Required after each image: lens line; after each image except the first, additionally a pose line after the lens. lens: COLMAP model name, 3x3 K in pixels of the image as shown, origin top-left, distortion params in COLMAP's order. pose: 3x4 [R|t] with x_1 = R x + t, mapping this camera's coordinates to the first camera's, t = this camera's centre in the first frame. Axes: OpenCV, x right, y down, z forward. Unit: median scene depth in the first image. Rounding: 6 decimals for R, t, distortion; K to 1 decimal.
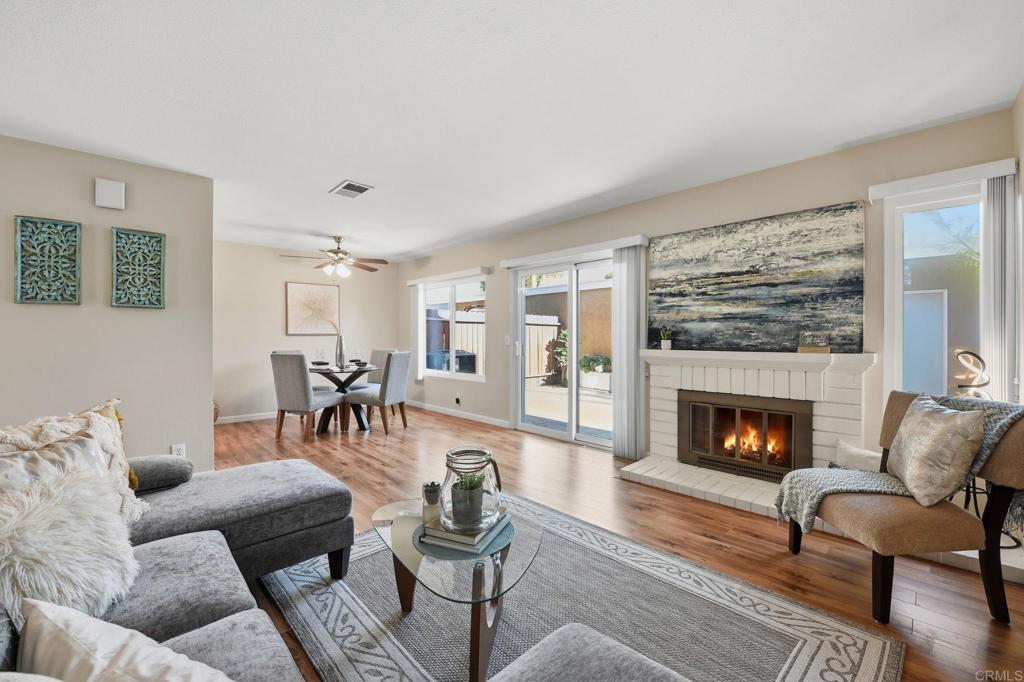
lens RADIAL K [[414.7, 0, 509.2], [0, 414.7, 339.3], [0, 0, 1]] dist [-0.019136, -0.000048]
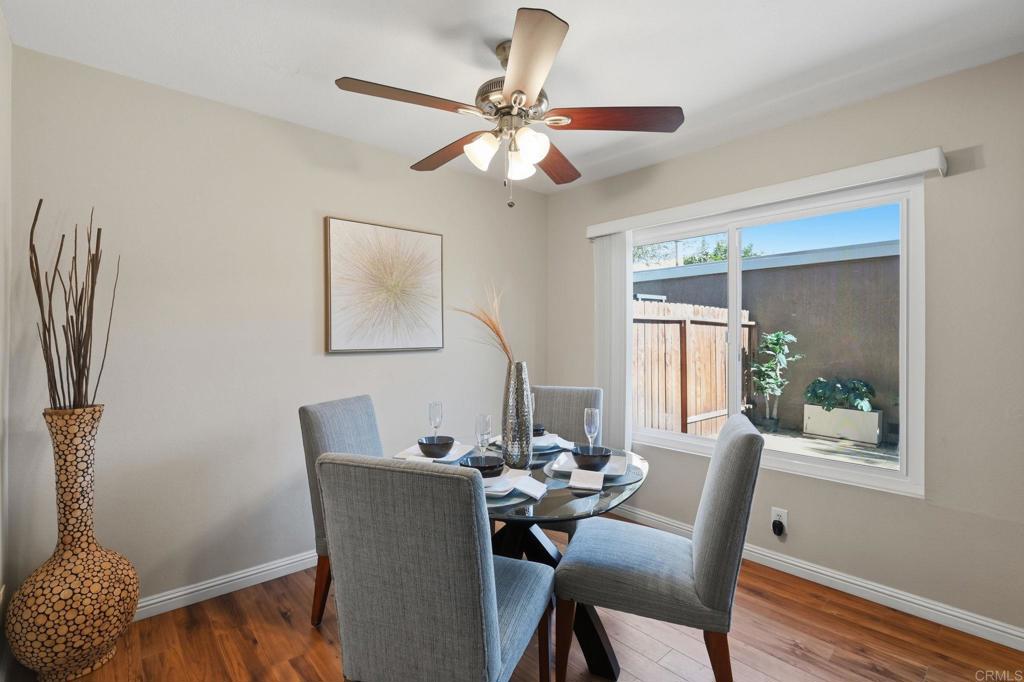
lens RADIAL K [[470.2, 0, 512.0], [0, 470.2, 341.0], [0, 0, 1]] dist [-0.023821, -0.000040]
pose [[0.999502, 0.000310, -0.031554, -0.343477], [-0.000217, 0.999996, 0.002951, -0.022744], [0.031555, -0.002943, 0.999498, 0.551851]]
